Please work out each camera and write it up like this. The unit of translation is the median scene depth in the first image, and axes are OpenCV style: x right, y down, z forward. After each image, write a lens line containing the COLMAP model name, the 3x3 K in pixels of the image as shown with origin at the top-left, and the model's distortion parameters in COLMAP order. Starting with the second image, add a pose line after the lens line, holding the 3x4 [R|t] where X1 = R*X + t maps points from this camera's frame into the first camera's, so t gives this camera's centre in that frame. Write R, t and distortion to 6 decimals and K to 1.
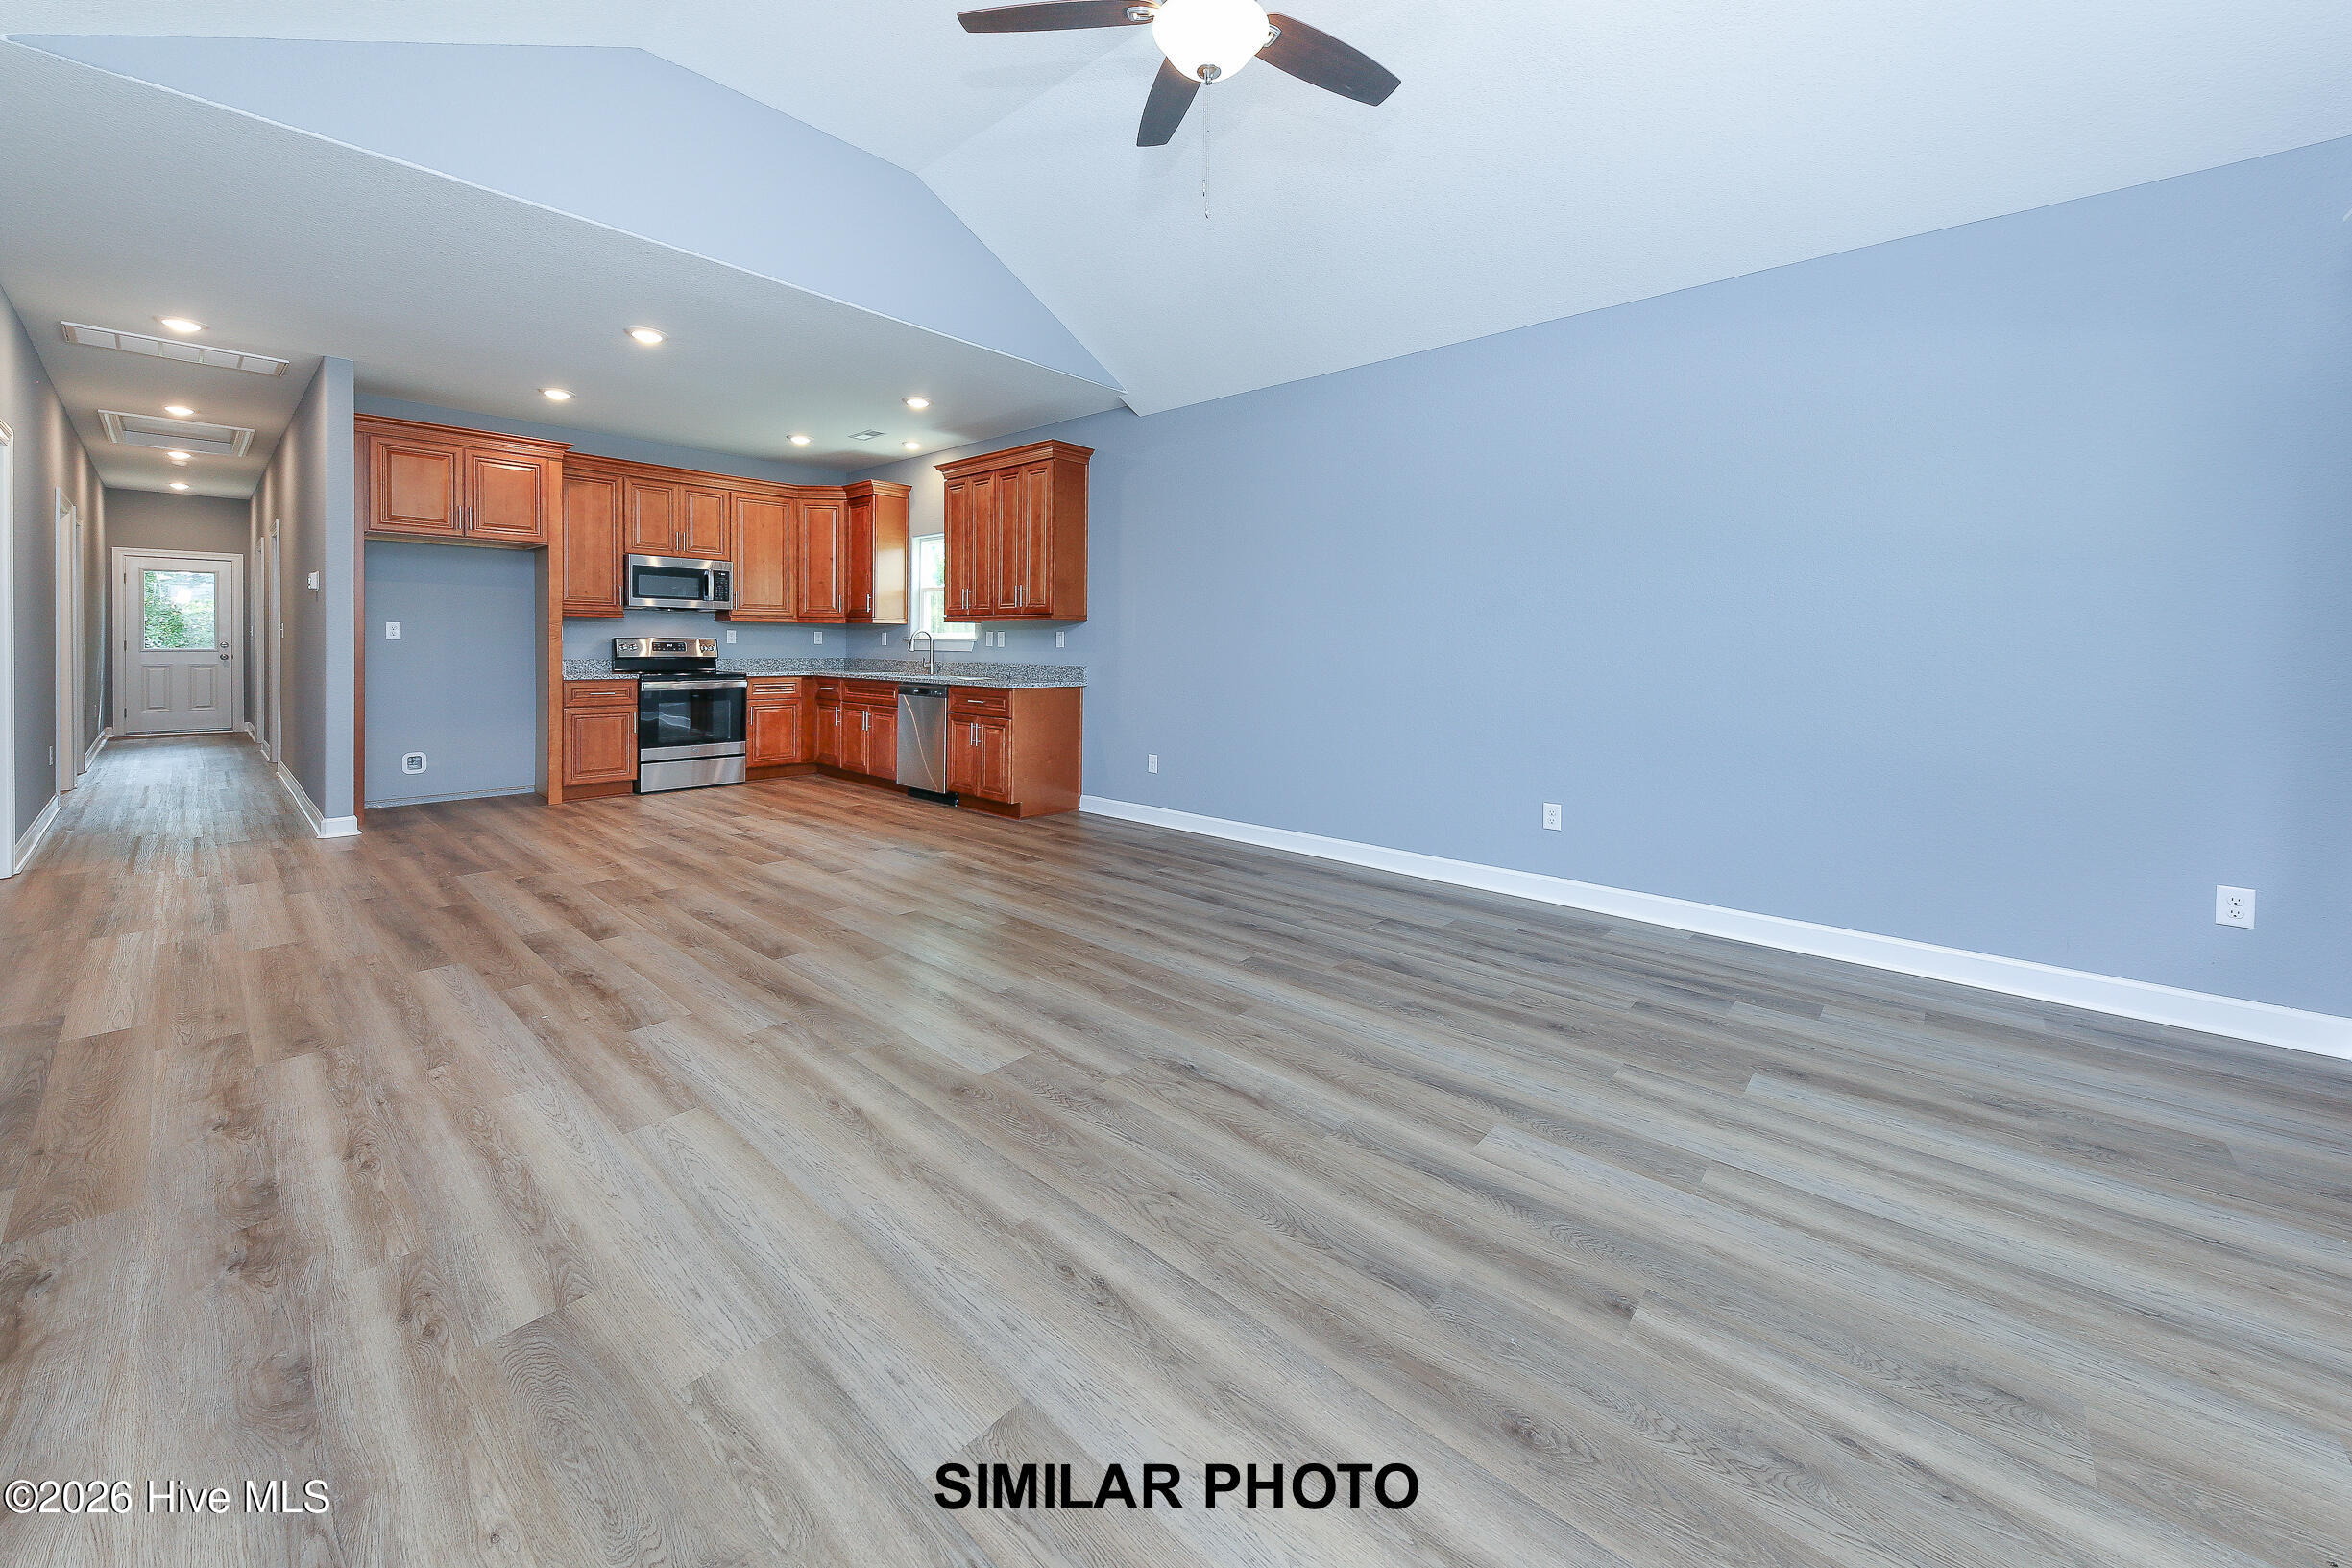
lens RADIAL K [[867.6, 0, 1178.3], [0, 867.6, 654.6], [0, 0, 1]] dist [0.008825, -0.000153]
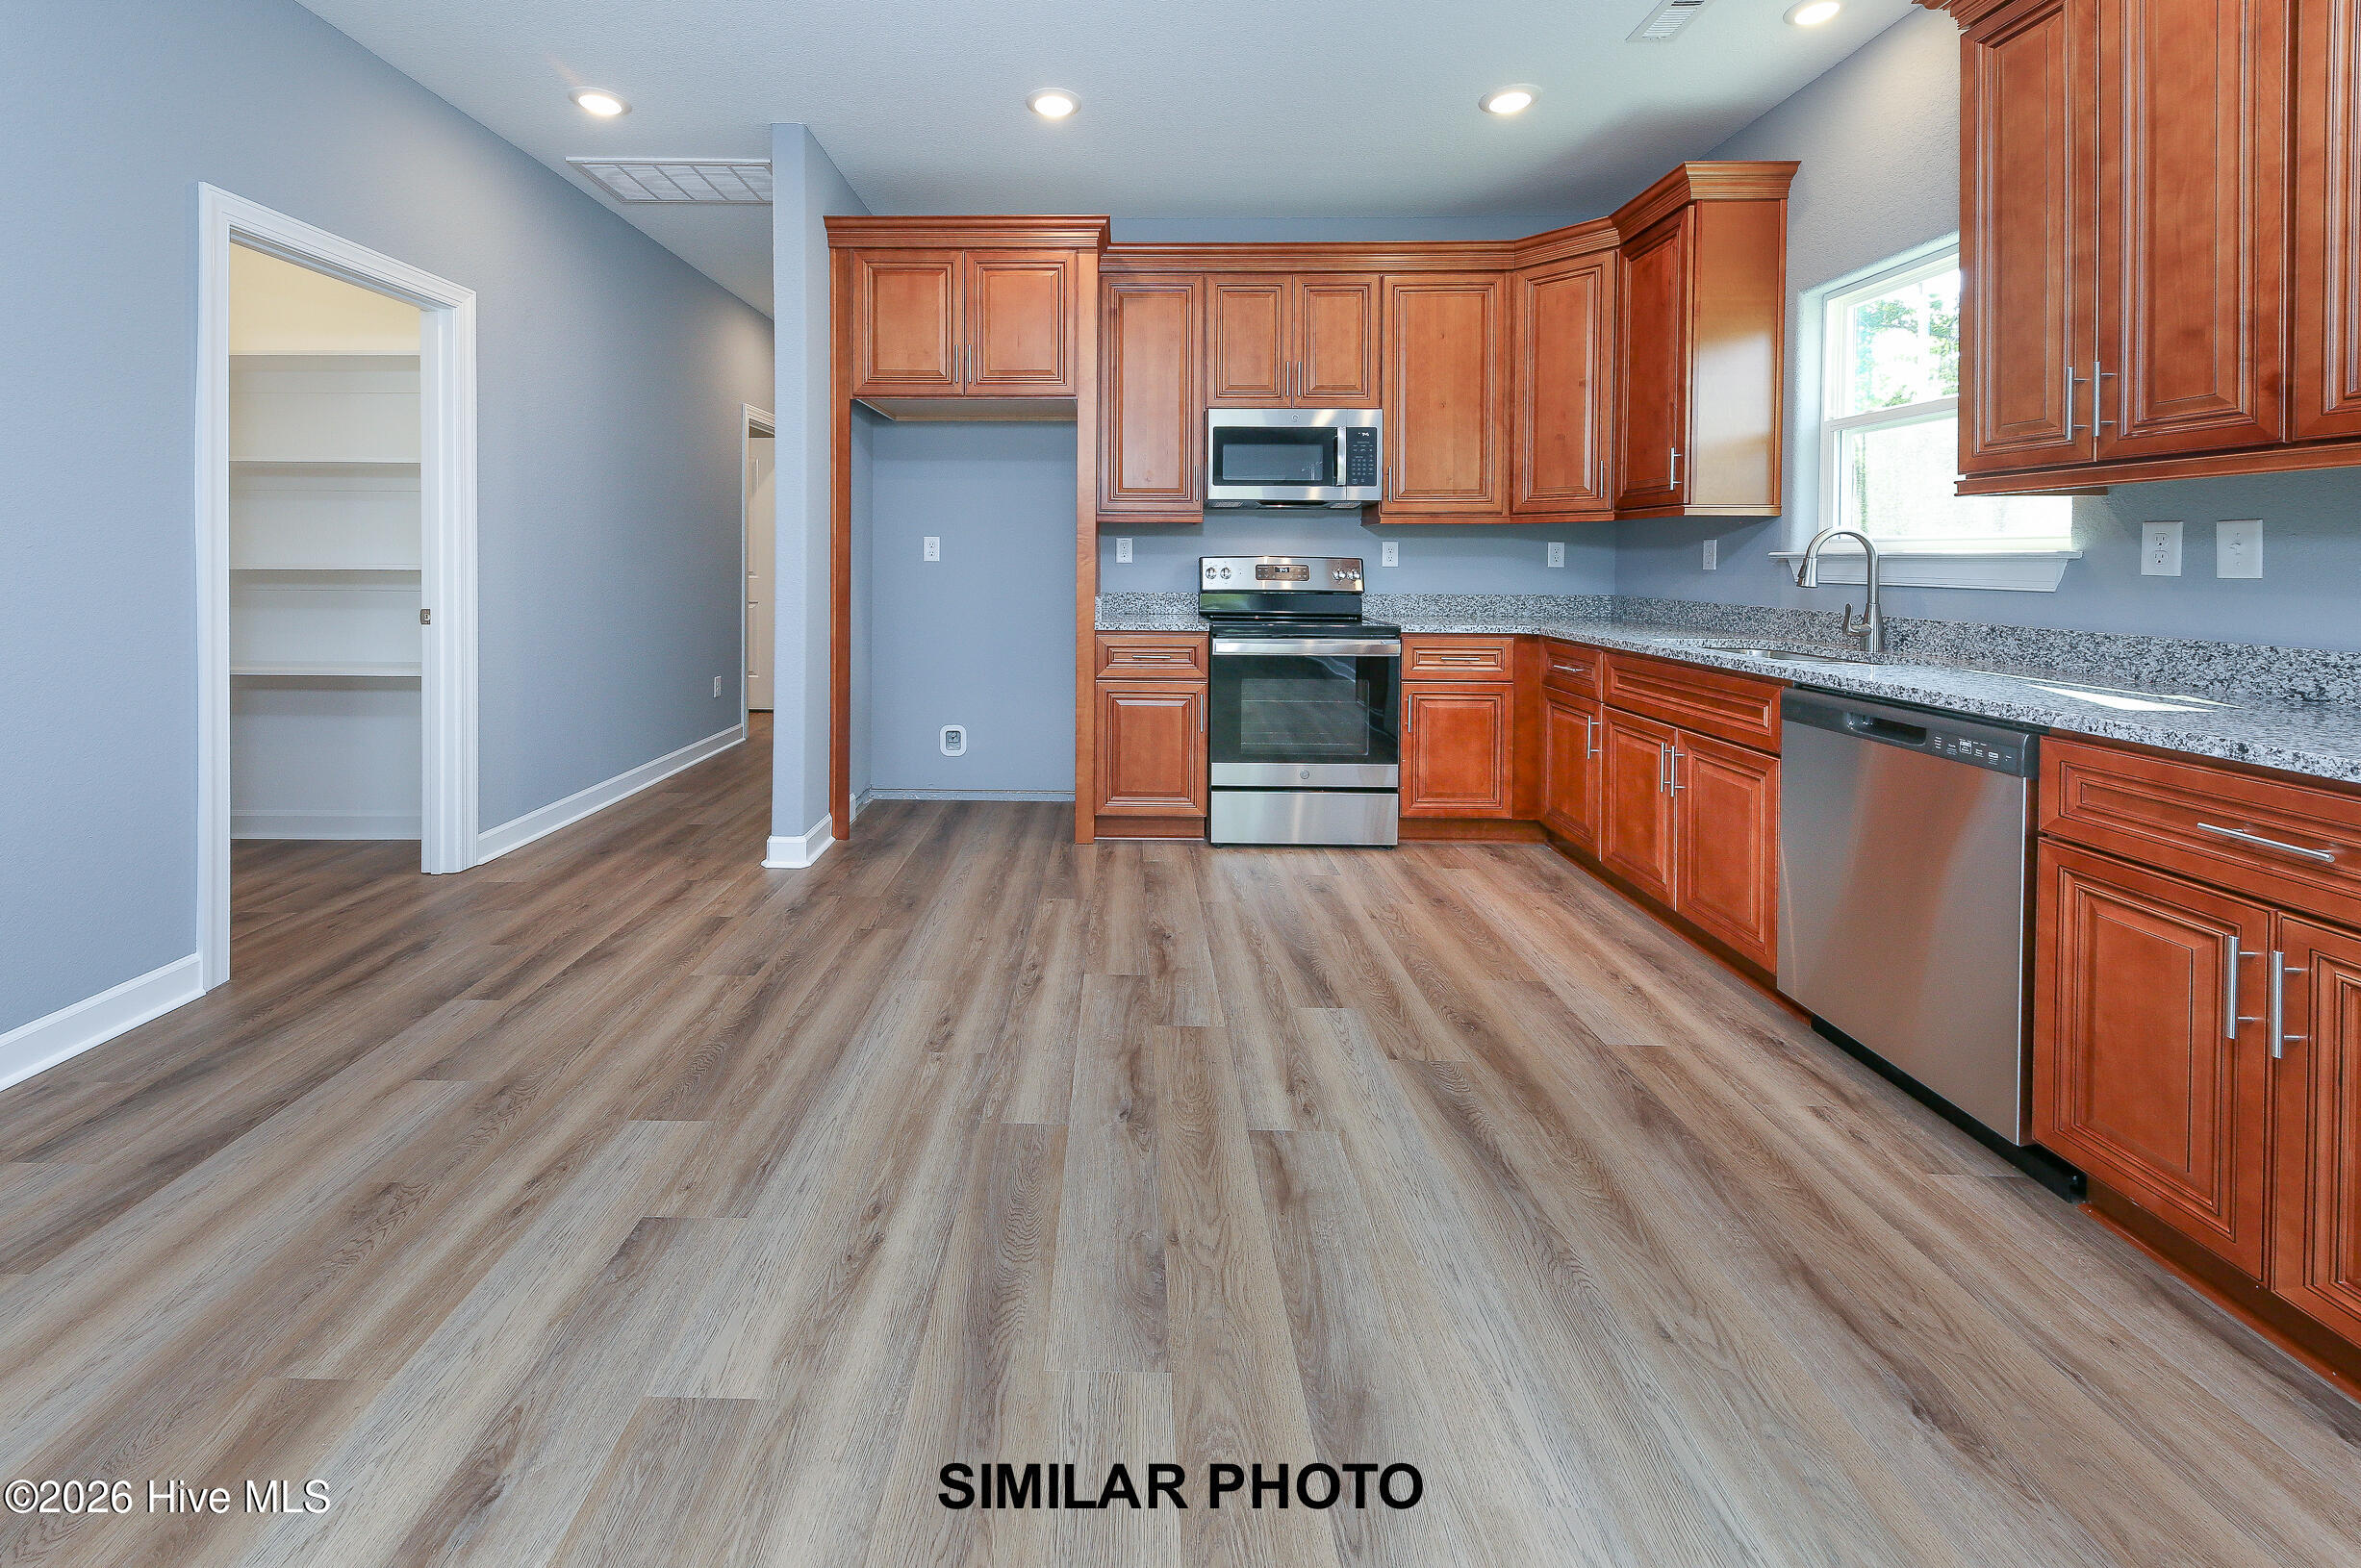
lens RADIAL K [[915.5, 0, 1126.2], [0, 915.5, 571.4], [0, 0, 1]] dist [0.008407, -0.000266]
pose [[0.659903, 0.004108, -0.751340, -0.220842], [-0.009898, 0.999946, -0.003226, -0.007155], [0.751286, 0.009565, 0.659908, 0.571265]]
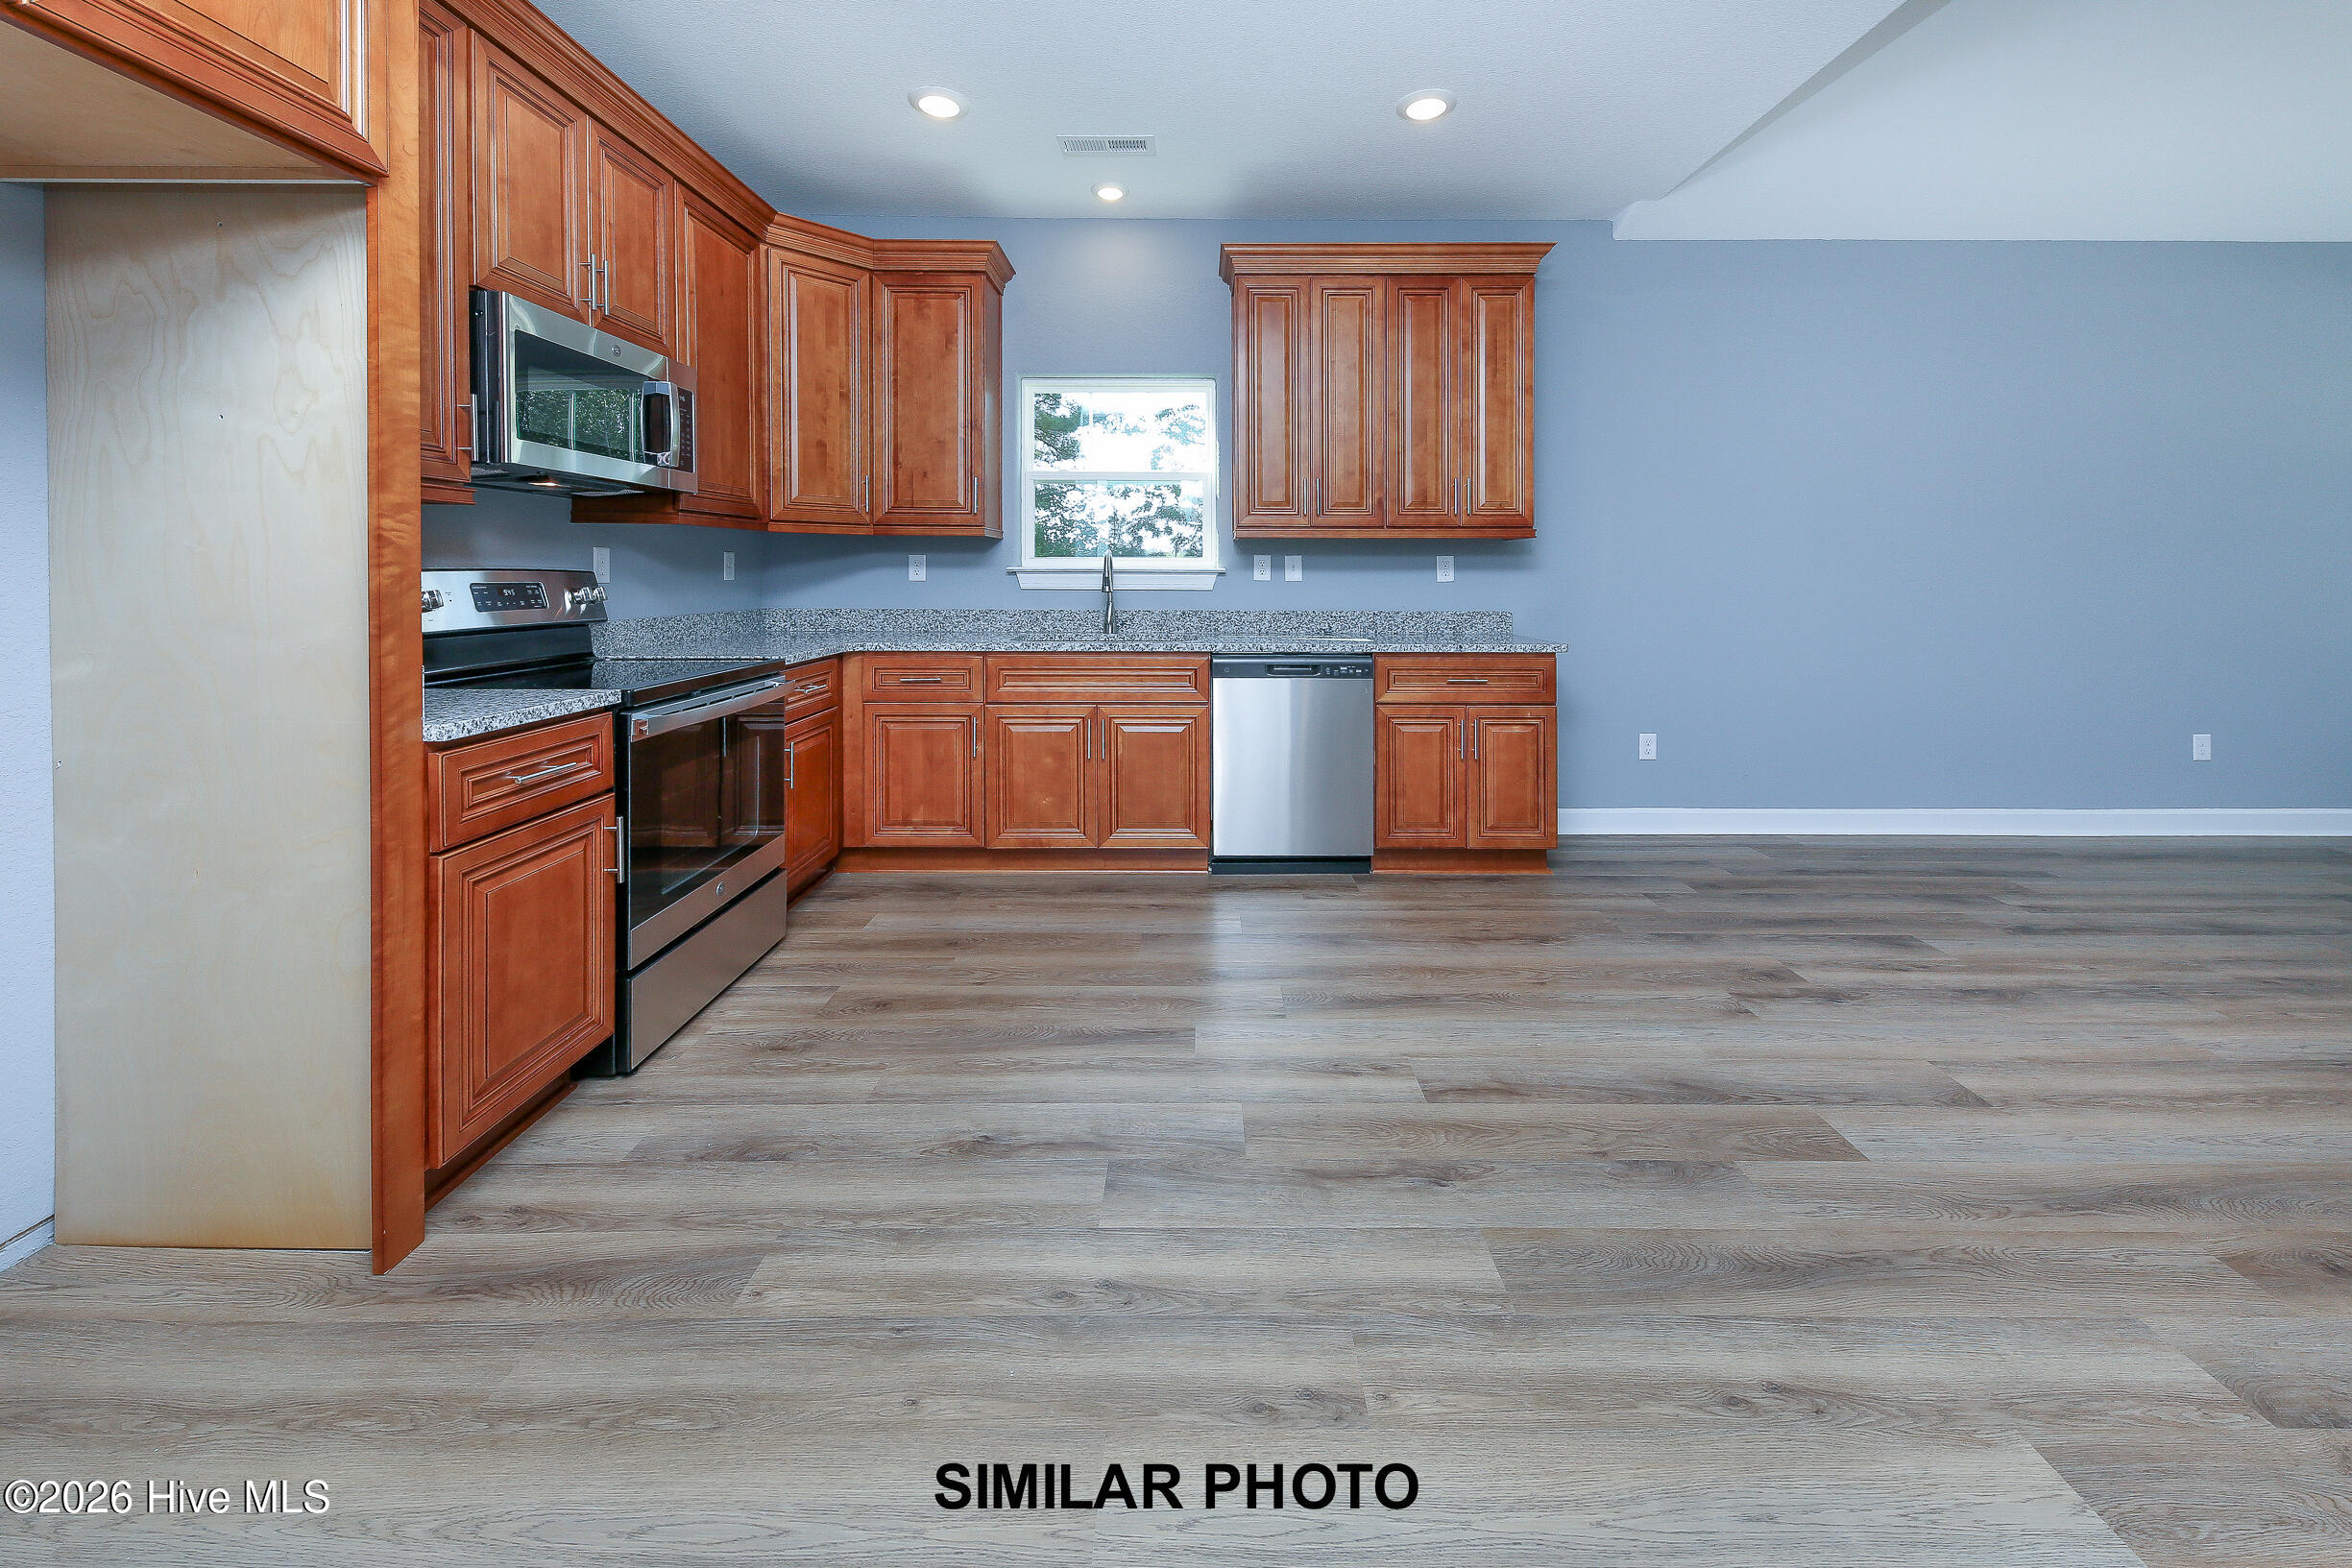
lens RADIAL K [[865.4, 0, 1188.2], [0, 865.4, 578.6], [0, 0, 1]] dist [0.006641, -0.000312]
pose [[0.748305, -0.012470, 0.663238, -0.656340], [0.012352, 0.999912, 0.004864, -0.014967], [-0.663240, 0.004552, 0.748393, 0.621830]]
